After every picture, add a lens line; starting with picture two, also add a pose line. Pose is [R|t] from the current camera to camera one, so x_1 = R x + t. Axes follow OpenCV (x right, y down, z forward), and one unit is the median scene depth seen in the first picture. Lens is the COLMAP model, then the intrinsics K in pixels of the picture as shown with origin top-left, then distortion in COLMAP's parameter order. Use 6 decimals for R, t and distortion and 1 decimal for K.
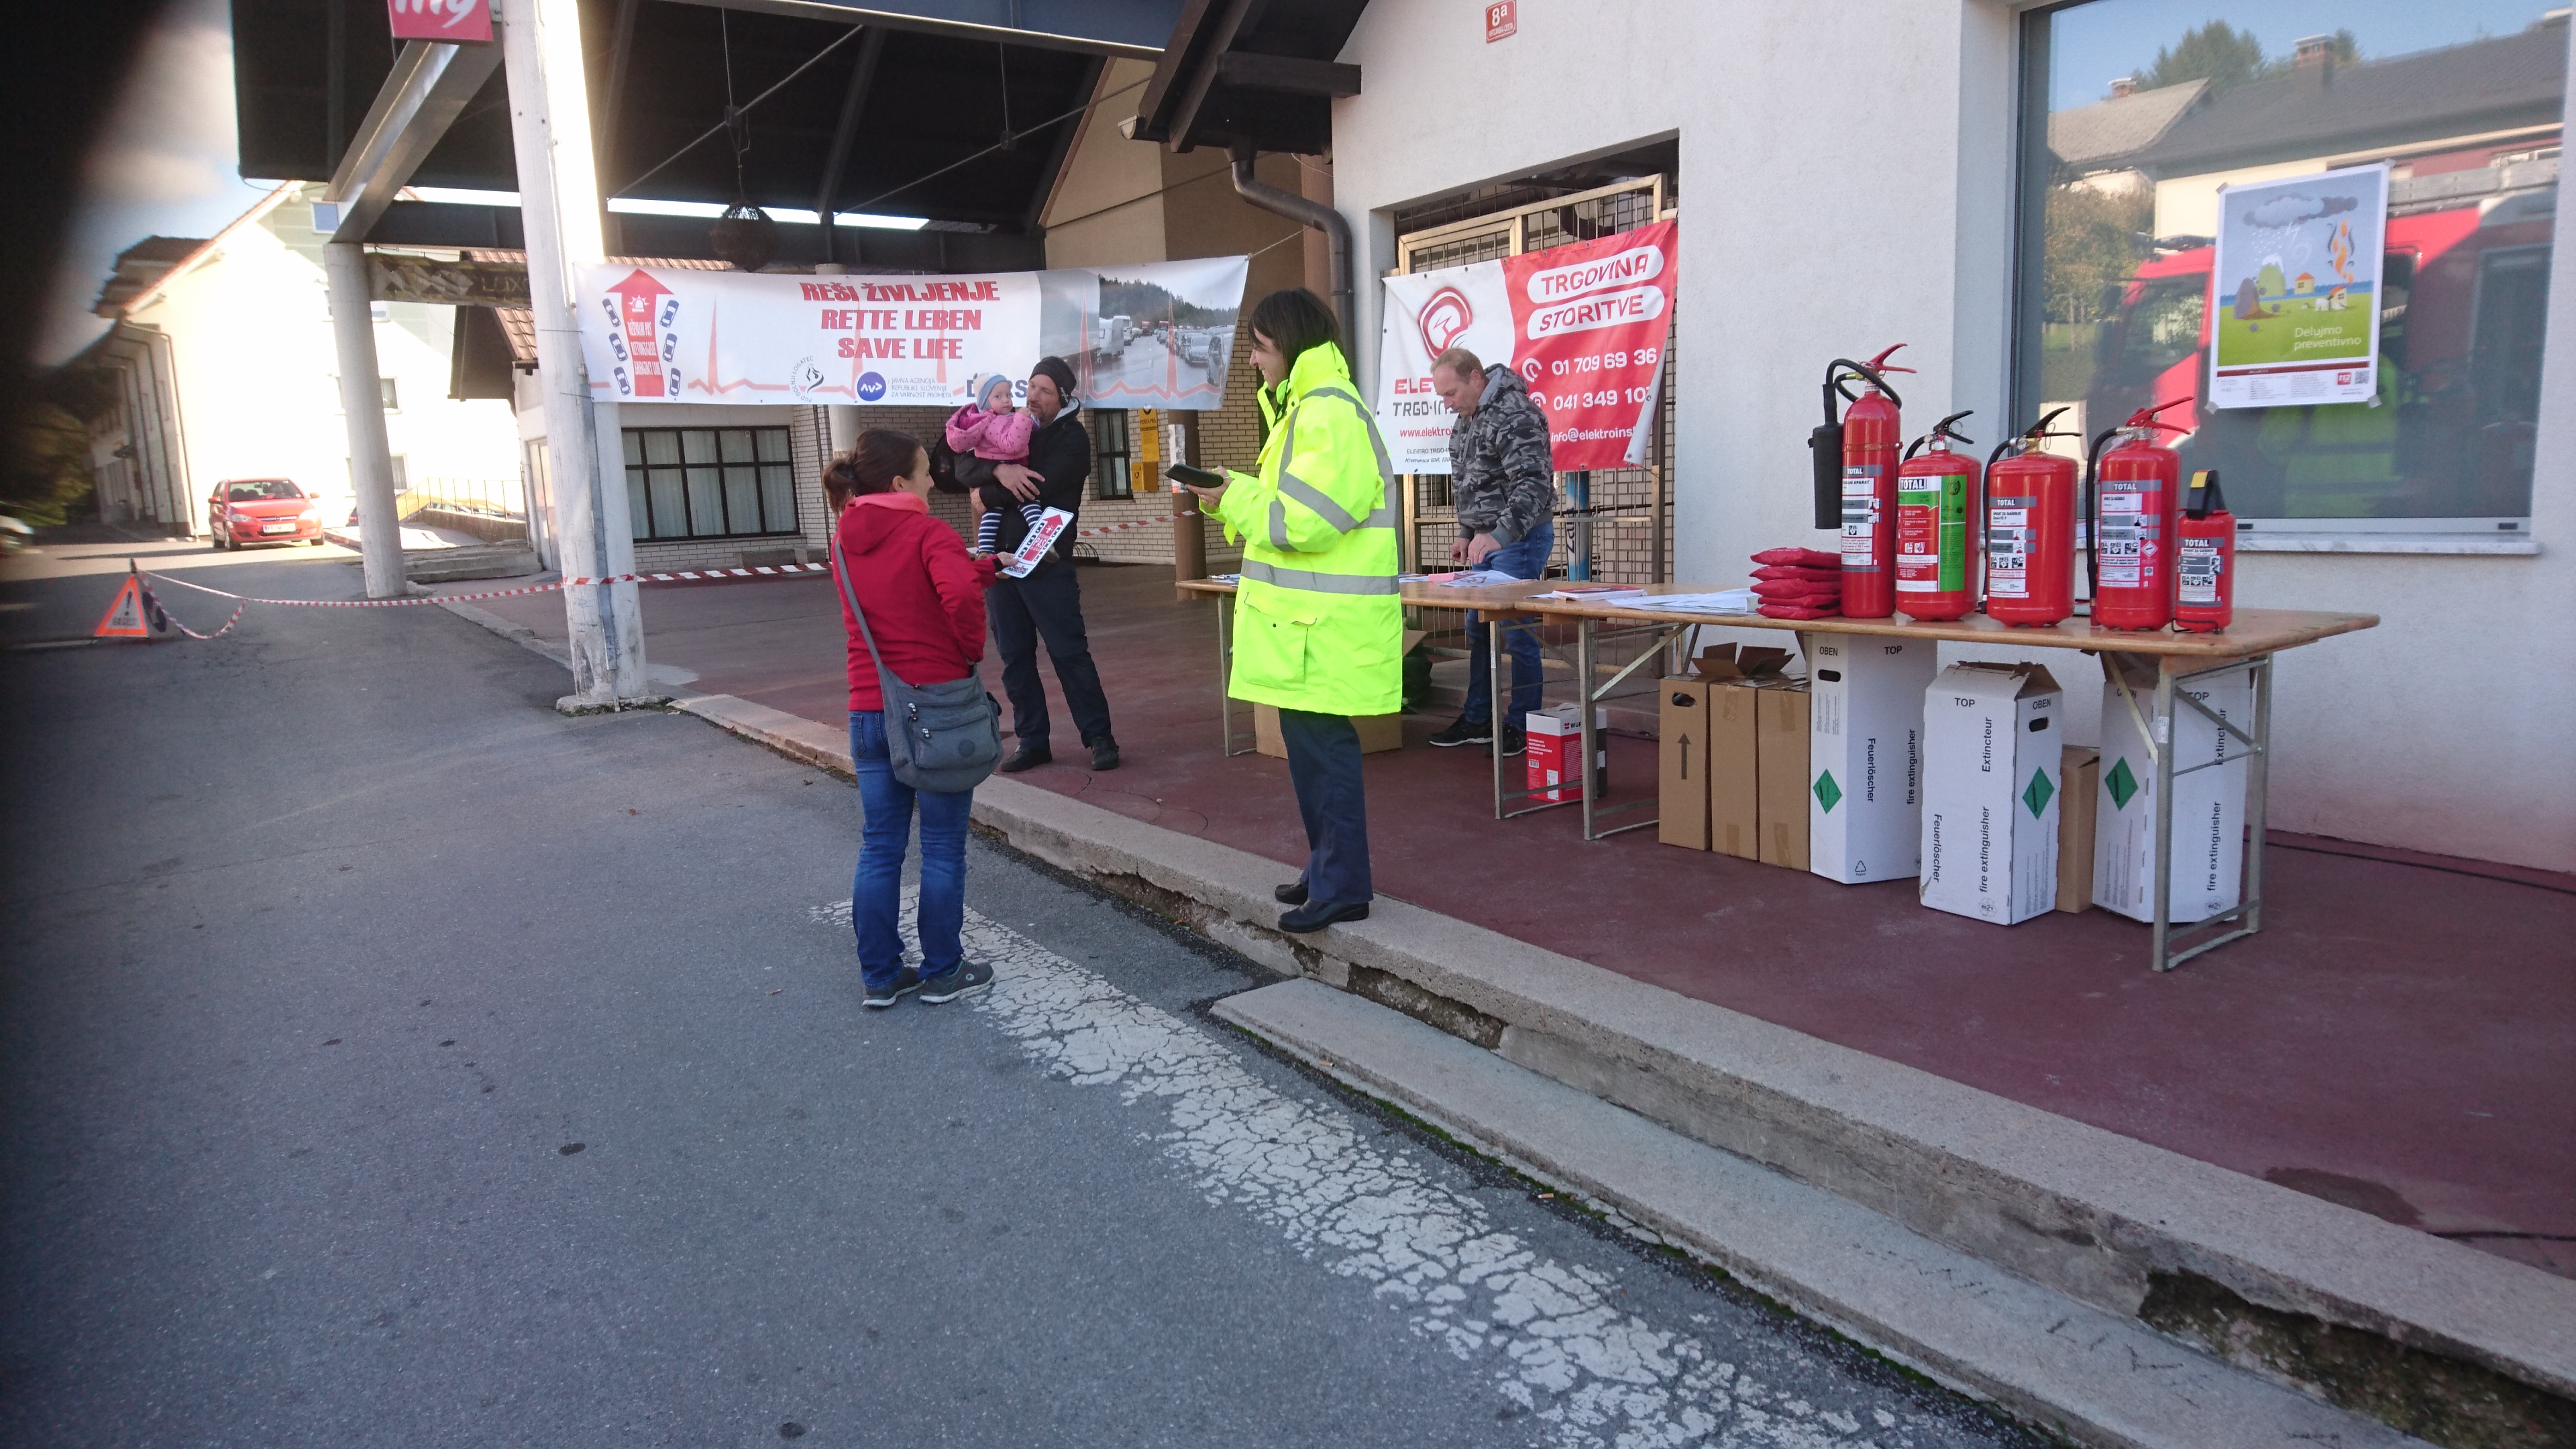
lens RADIAL K [[1591.2, 0, 1299.1], [0, 1591.2, 732.5], [0, 0, 1]] dist [0.072965, -0.108252]
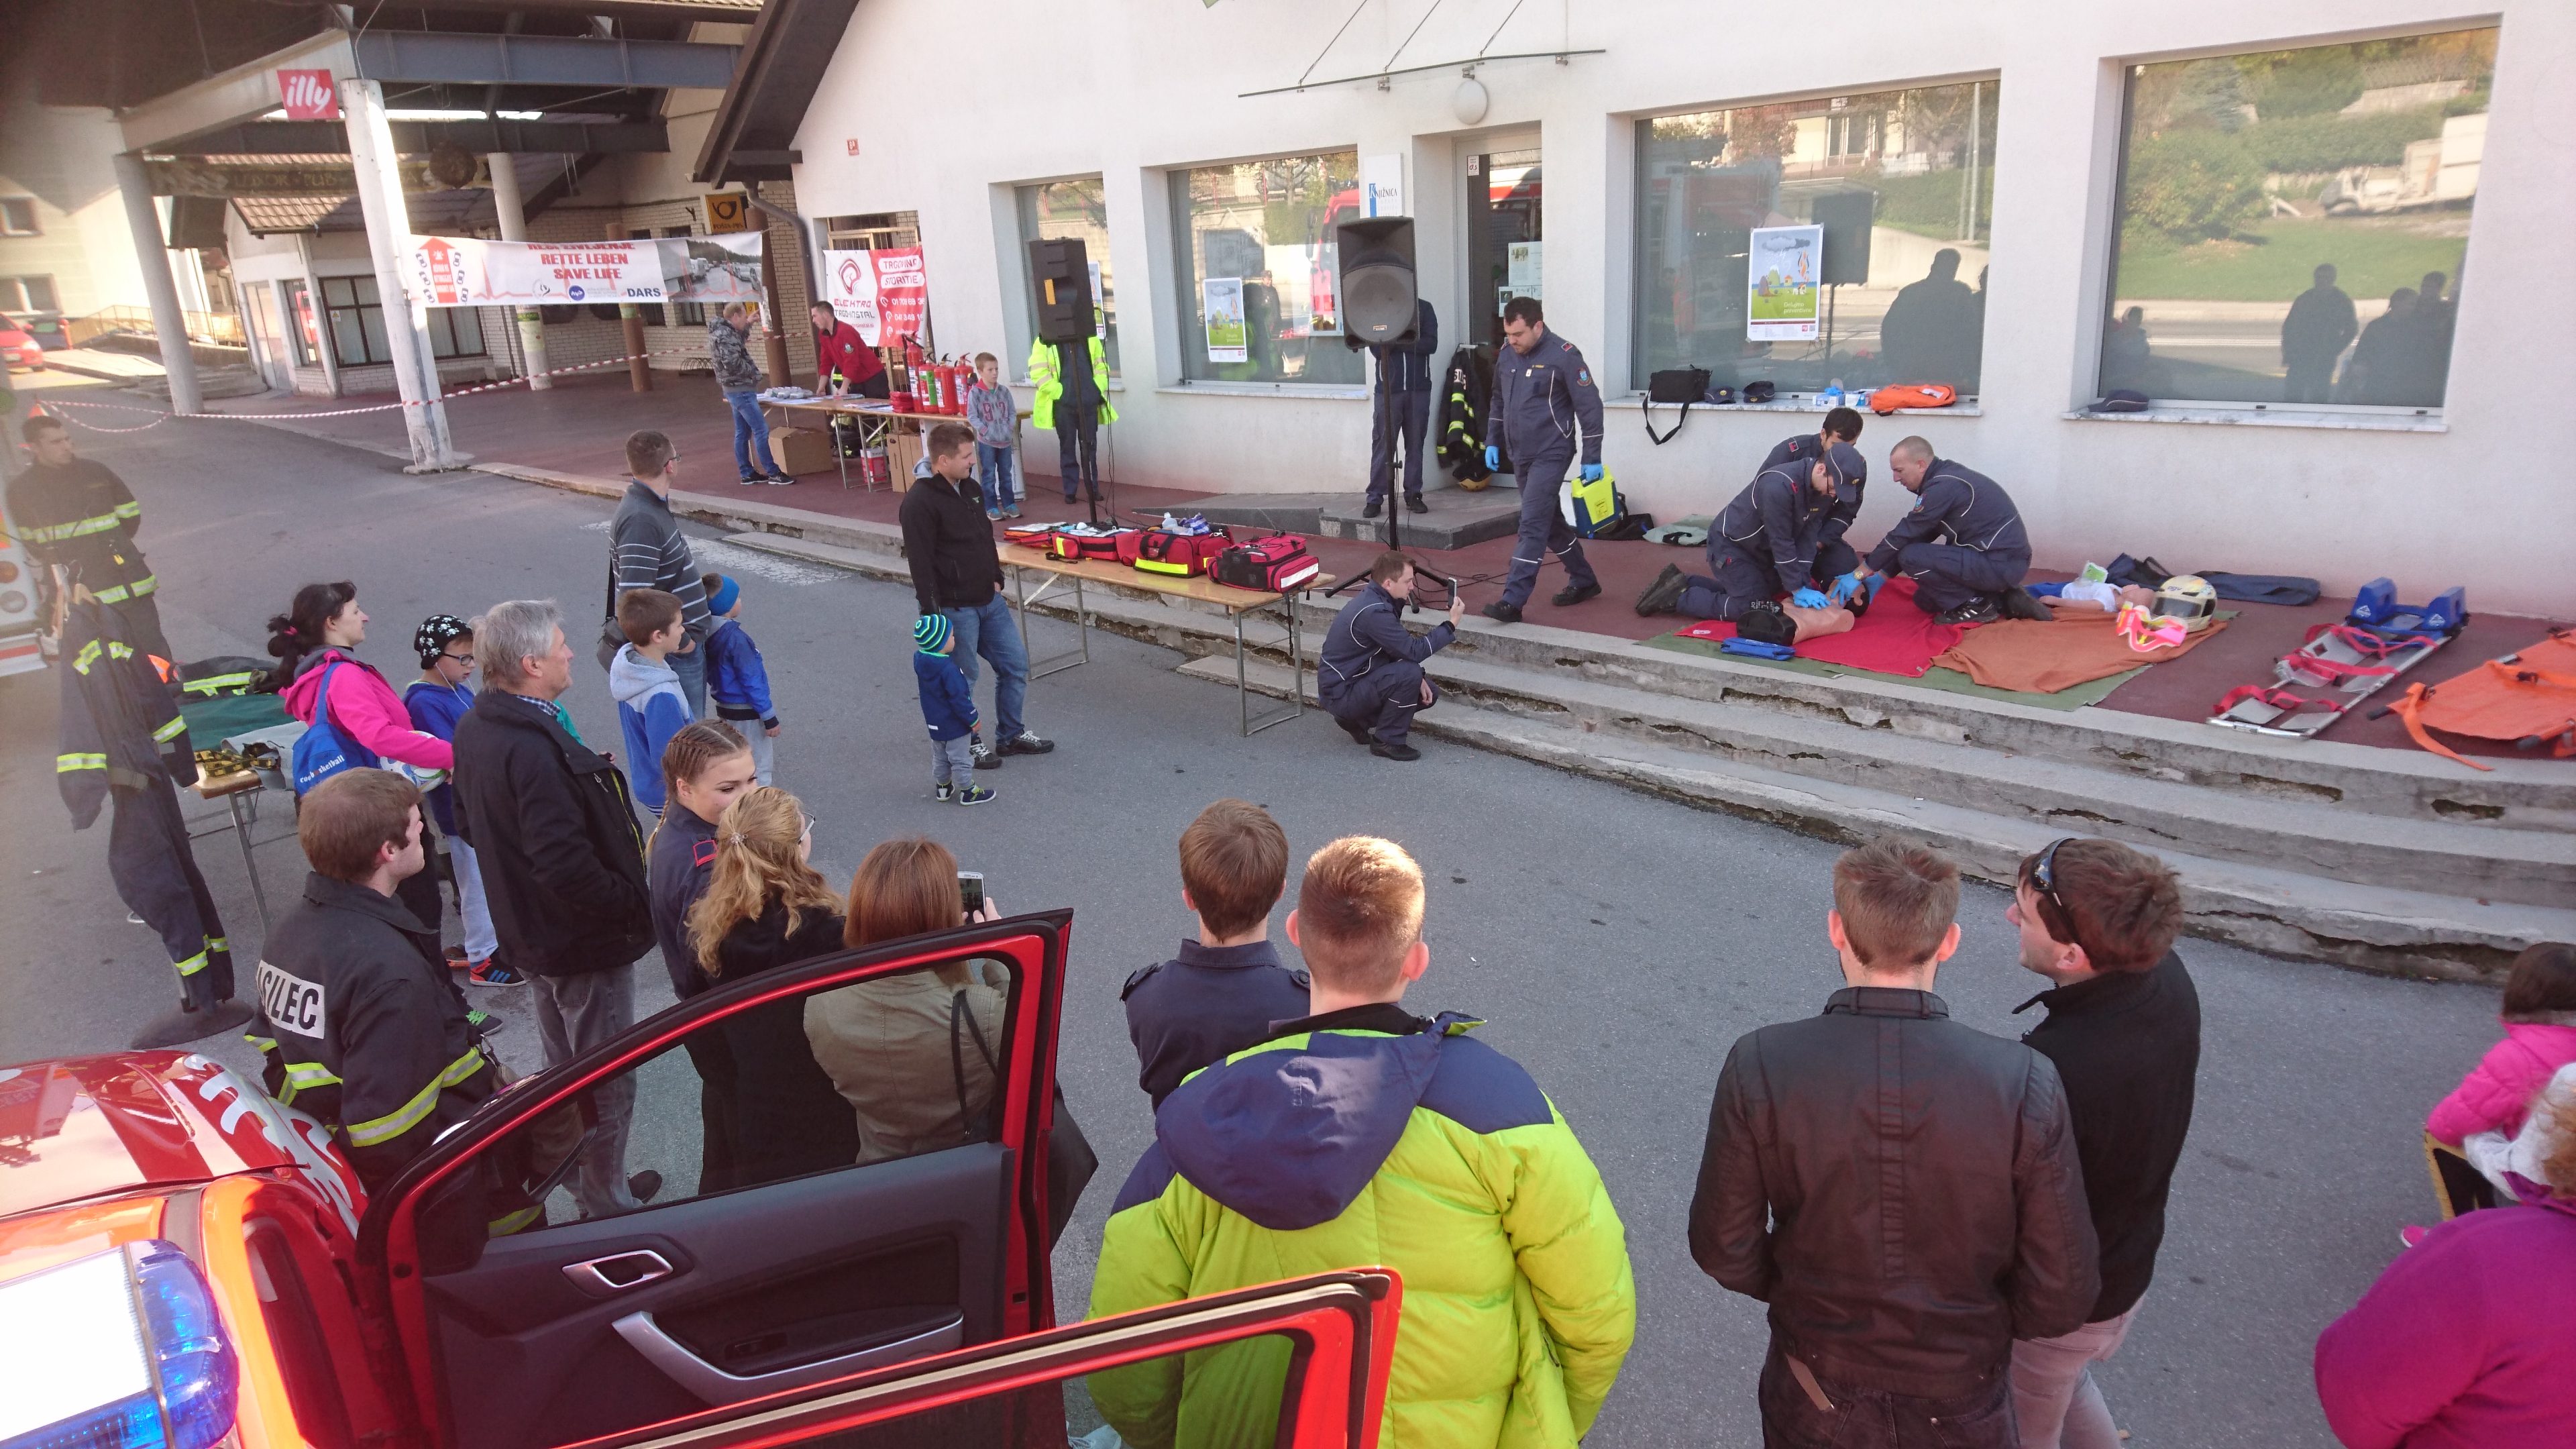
lens RADIAL K [[1591.2, 0, 1299.1], [0, 1591.2, 732.5], [0, 0, 1]] dist [0.072965, -0.108252]
pose [[0.983057, -0.059433, 0.173400, 0.306601], [0.036810, 0.990715, 0.130877, 0.108044], [-0.179568, -0.122276, 0.976117, -1.471148]]
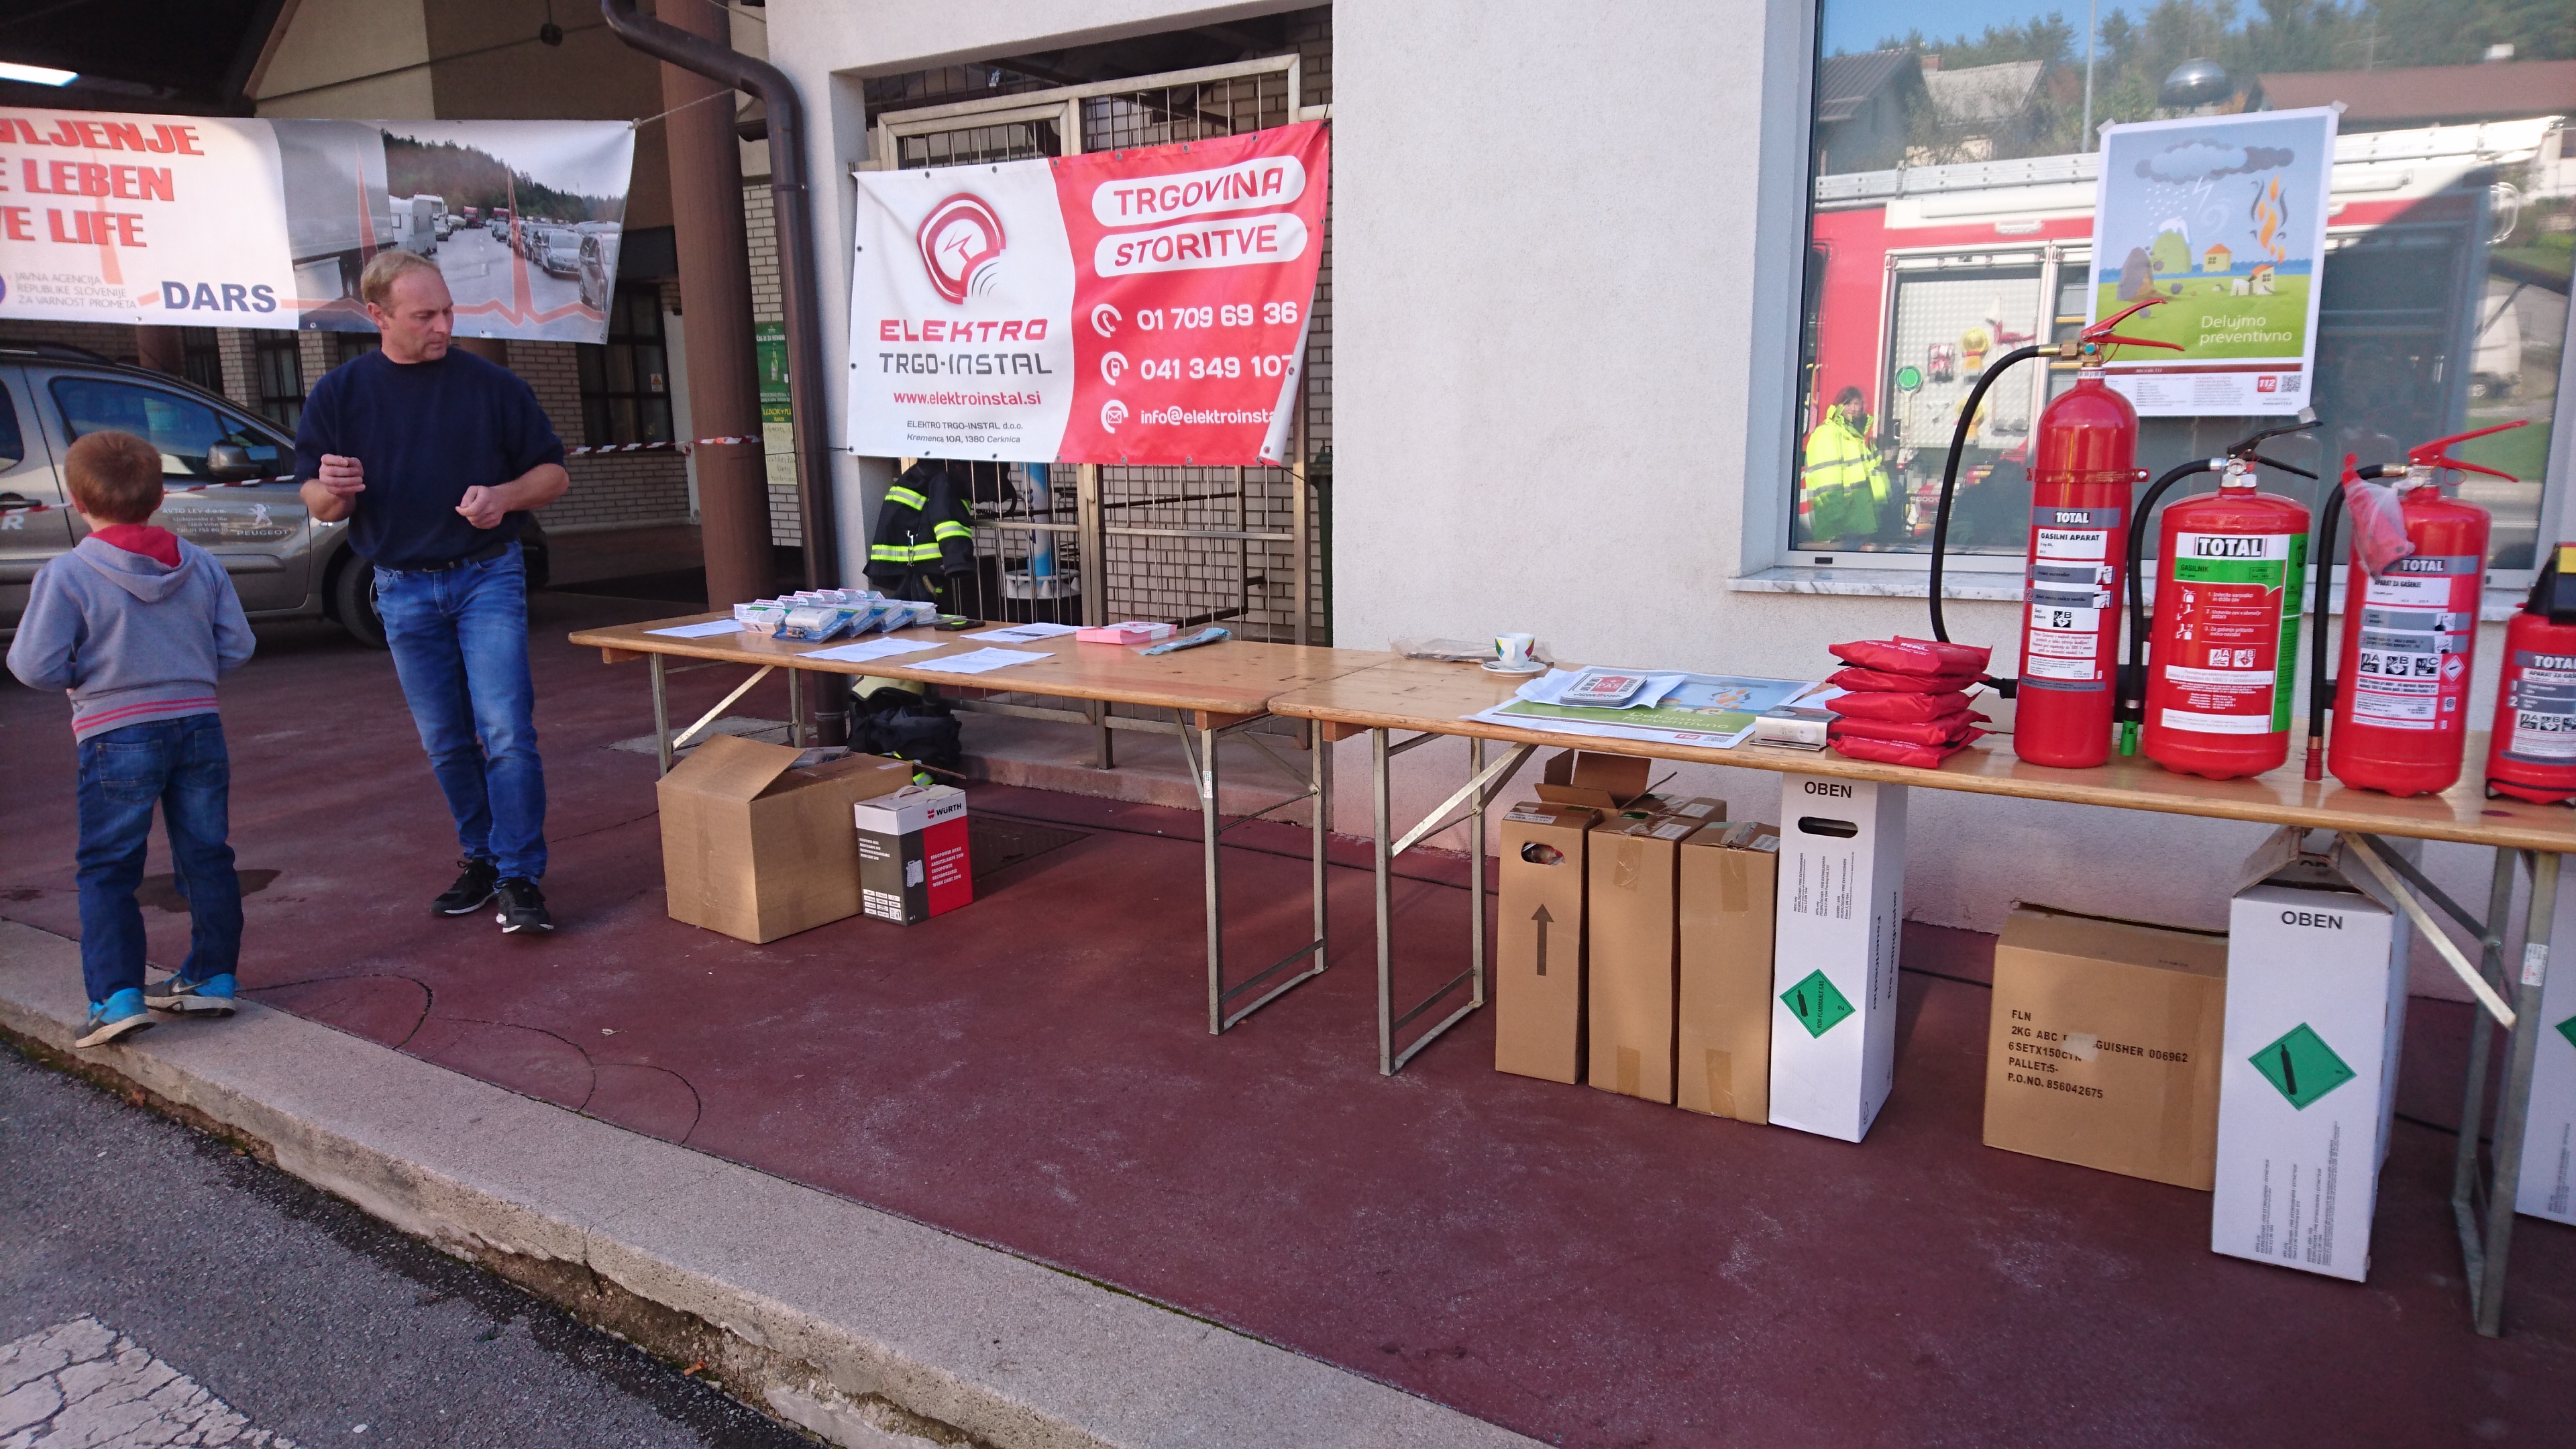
lens RADIAL K [[1591.2, 0, 1299.1], [0, 1591.2, 732.5], [0, 0, 1]] dist [0.072965, -0.108252]
pose [[0.916416, -0.040991, 0.398122, -0.067045], [0.035605, 0.999147, 0.020916, -0.059194], [-0.398639, -0.004993, 0.917094, 0.329094]]
